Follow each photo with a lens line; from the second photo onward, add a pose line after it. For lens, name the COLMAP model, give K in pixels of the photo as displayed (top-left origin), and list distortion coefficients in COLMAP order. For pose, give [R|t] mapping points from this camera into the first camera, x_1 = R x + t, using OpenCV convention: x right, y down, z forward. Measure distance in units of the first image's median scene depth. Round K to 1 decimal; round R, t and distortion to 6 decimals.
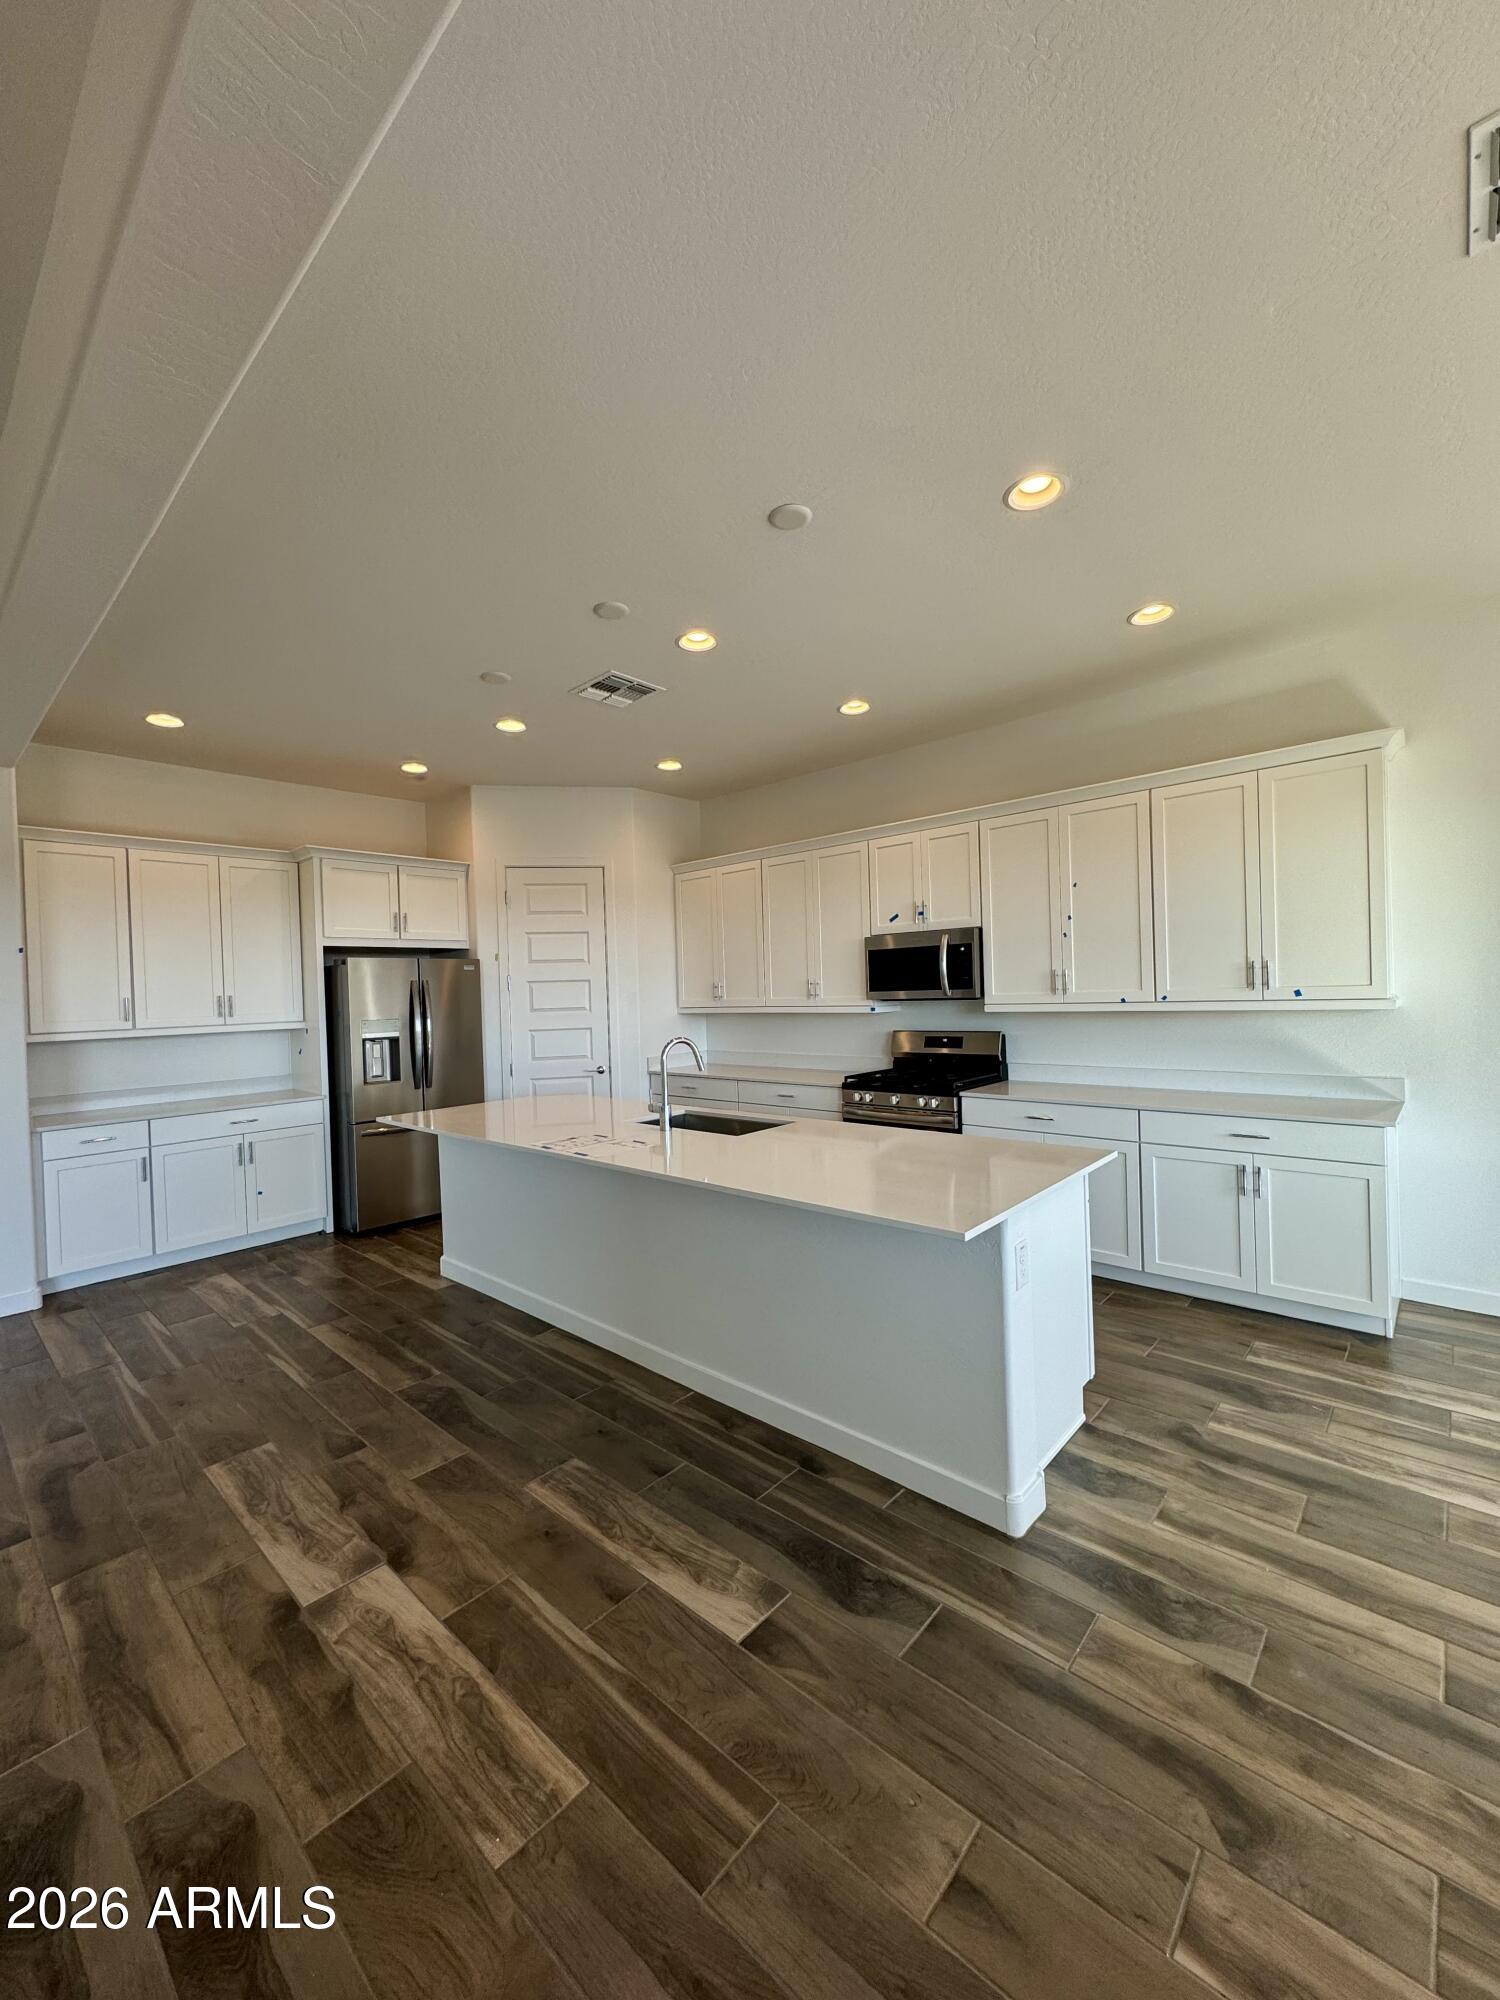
lens RADIAL K [[792.6, 0, 748.2], [0, 792.6, 1006.3], [0, 0, 1]] dist [0.001780, 0.000466]
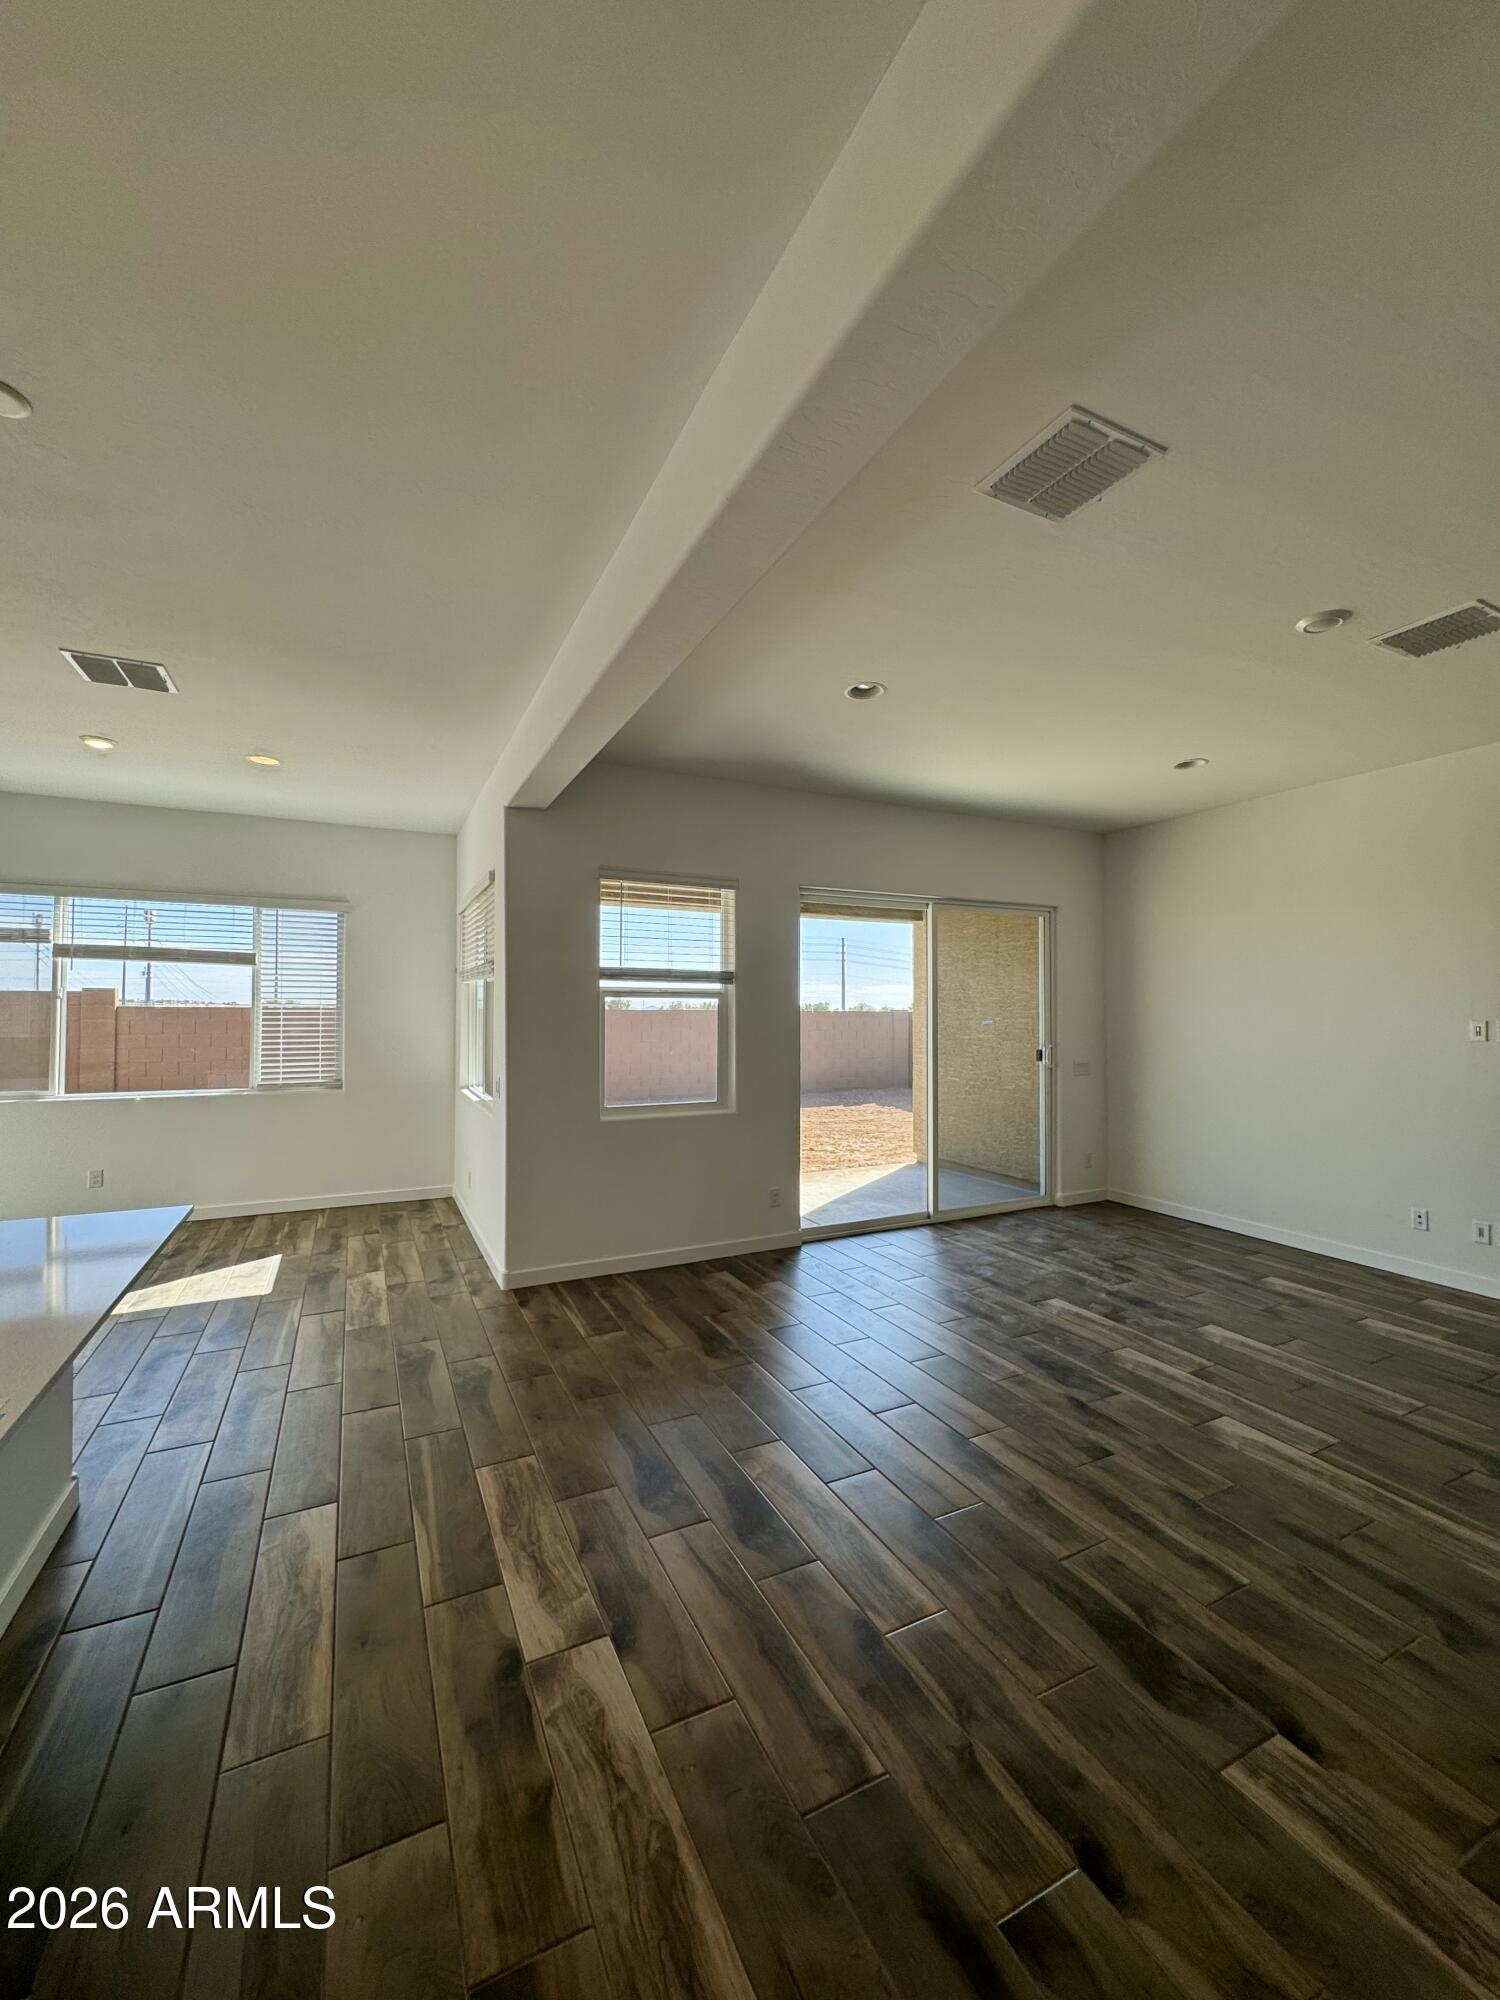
lens RADIAL K [[792.6, 0, 739.5], [0, 792.6, 984.4], [0, 0, 1]] dist [0.001780, 0.000466]
pose [[-0.926092, 0.044601, 0.374653, -1.054789], [0.035923, 0.998901, -0.030119, -0.025674], [-0.375585, -0.014435, -0.926676, 1.759049]]
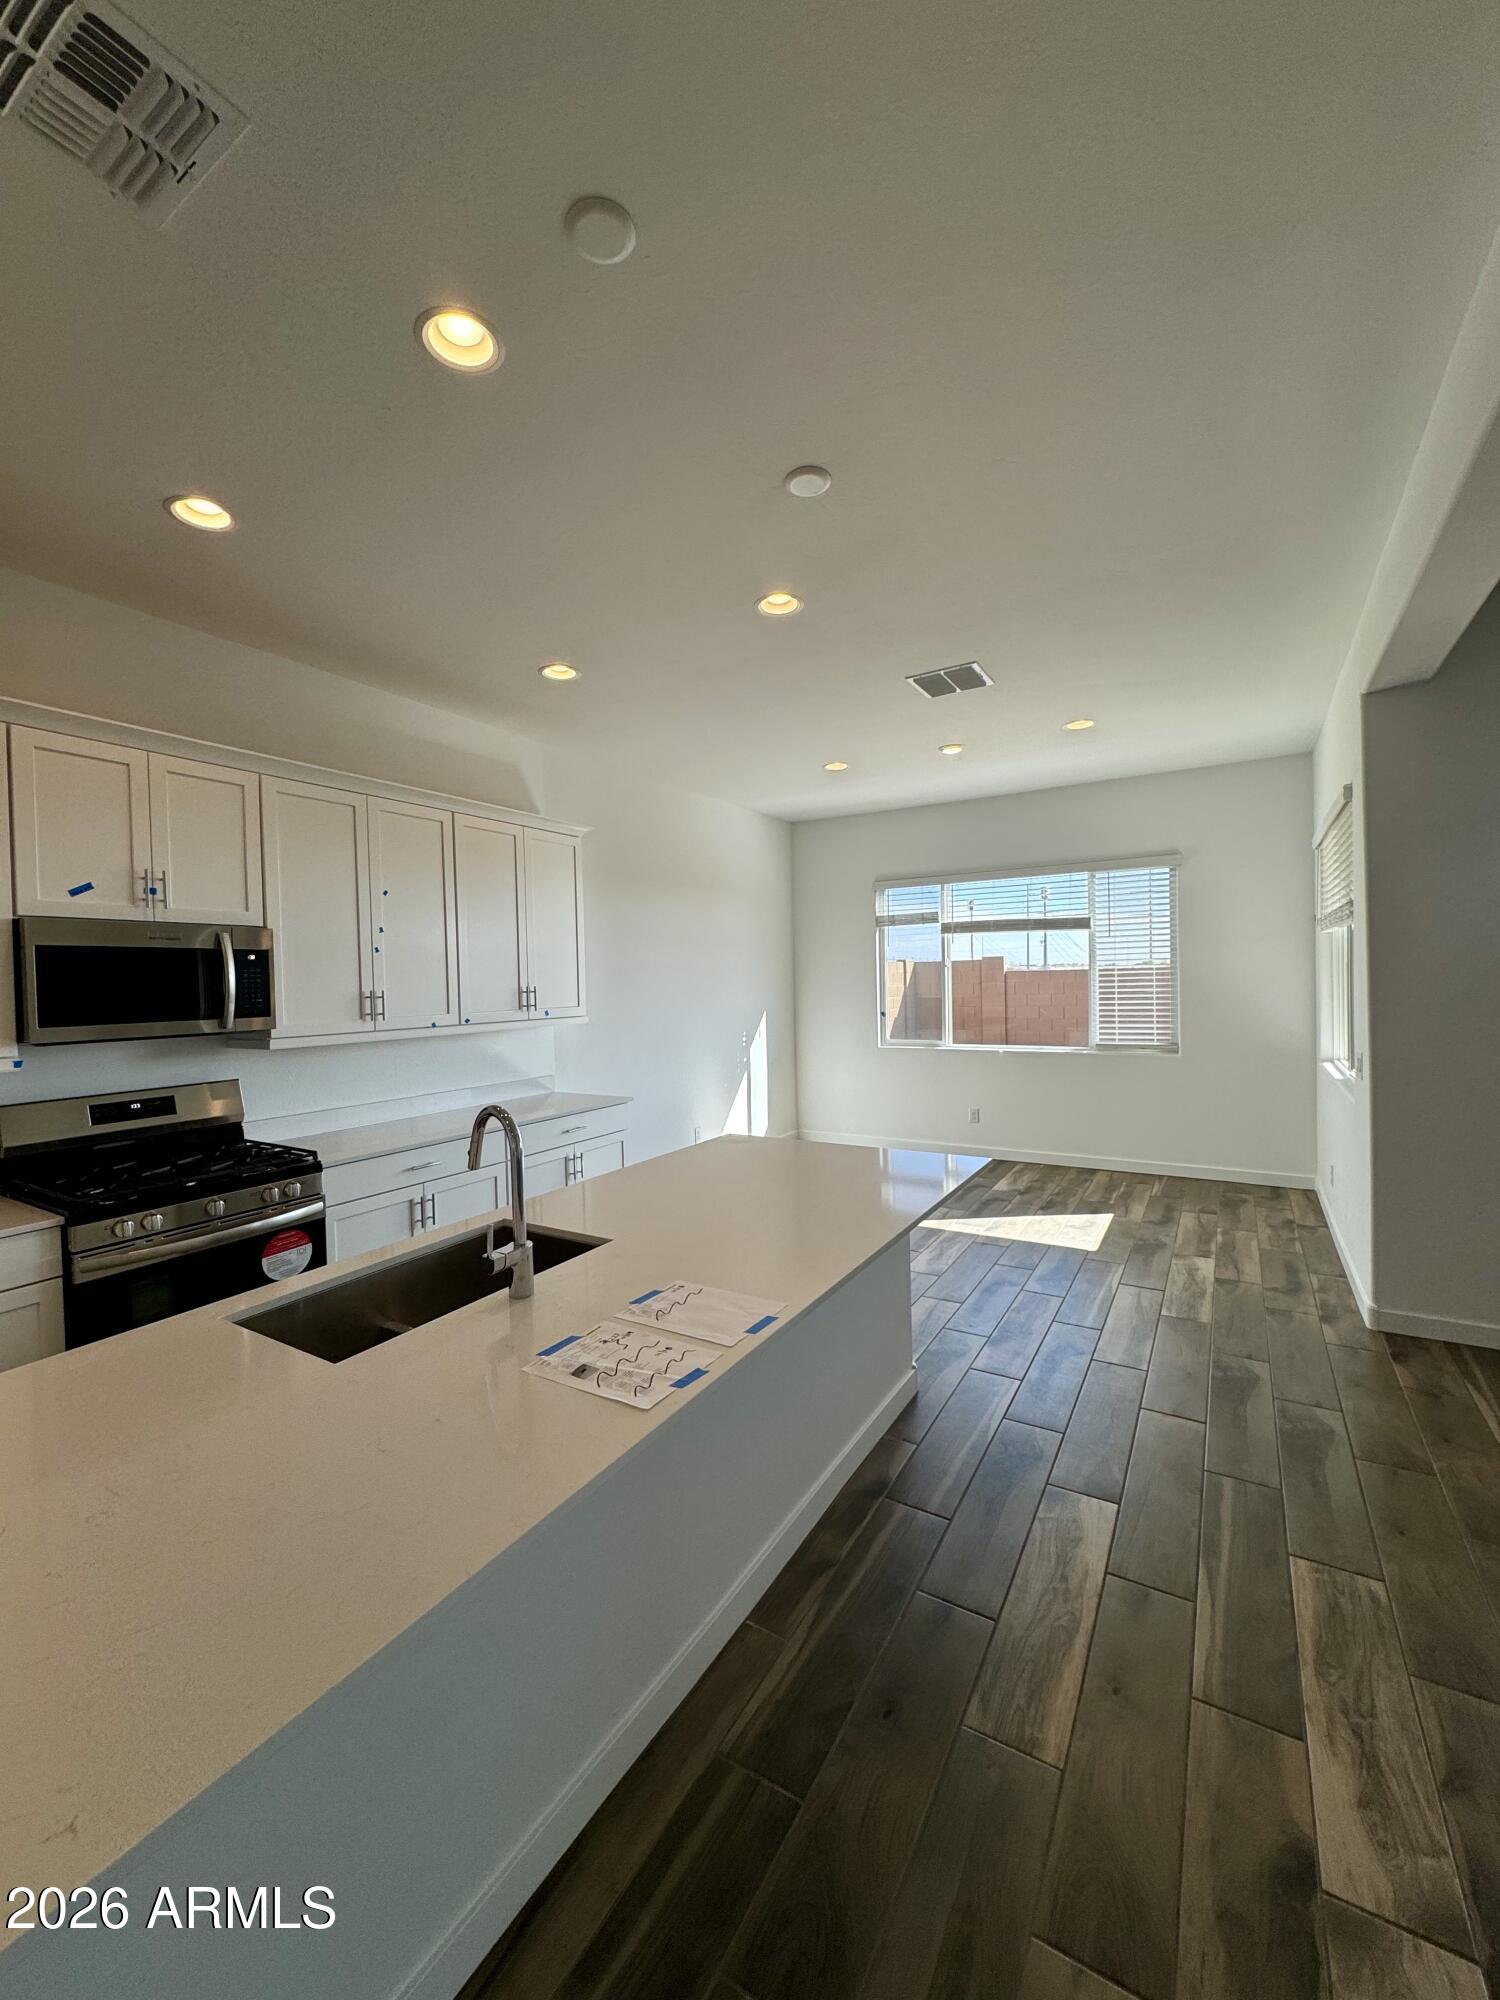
lens RADIAL K [[792.6, 0, 761.9], [0, 792.6, 991.7], [0, 0, 1]] dist [0.001780, 0.000466]
pose [[-0.194760, 0.023706, 0.980564, -1.015844], [0.049154, 0.998688, -0.014381, -0.027061], [-0.979618, 0.045398, -0.195670, 1.538417]]
